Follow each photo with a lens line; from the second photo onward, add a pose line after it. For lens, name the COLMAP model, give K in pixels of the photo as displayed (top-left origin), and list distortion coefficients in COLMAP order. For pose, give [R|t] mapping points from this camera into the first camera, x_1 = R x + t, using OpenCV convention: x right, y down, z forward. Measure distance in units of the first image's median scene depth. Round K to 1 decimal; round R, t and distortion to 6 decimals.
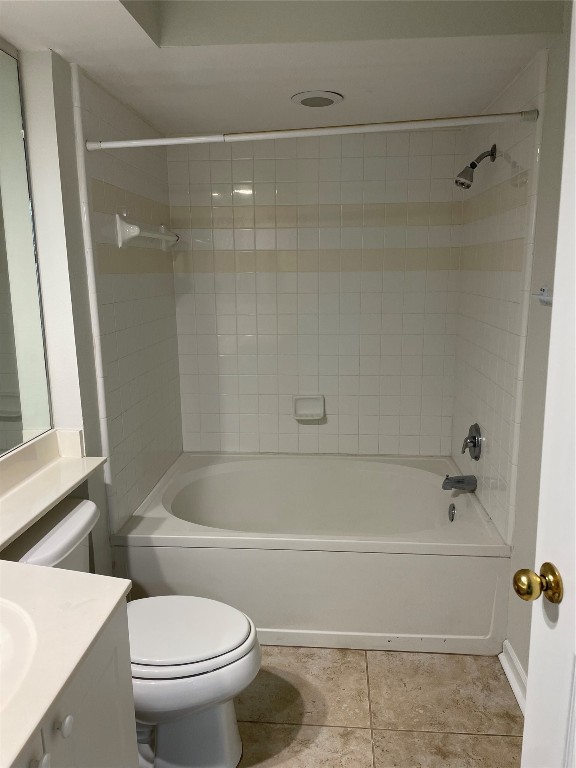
lens RADIAL K [[590.2, 0, 288.0], [0, 590.2, 384.0], [0, 0, 1]] dist [0.084932, -0.098028]
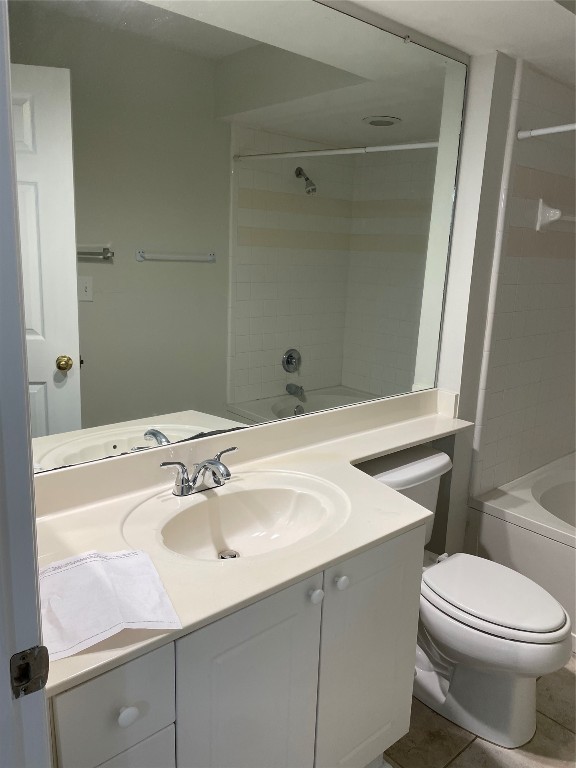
lens RADIAL K [[590.2, 0, 288.0], [0, 590.2, 384.0], [0, 0, 1]] dist [0.084932, -0.098028]
pose [[0.725587, 0.200614, -0.658238, 0.153630], [-0.186885, 0.978057, 0.092079, 0.016289], [0.662266, 0.056204, 0.747157, -0.048397]]
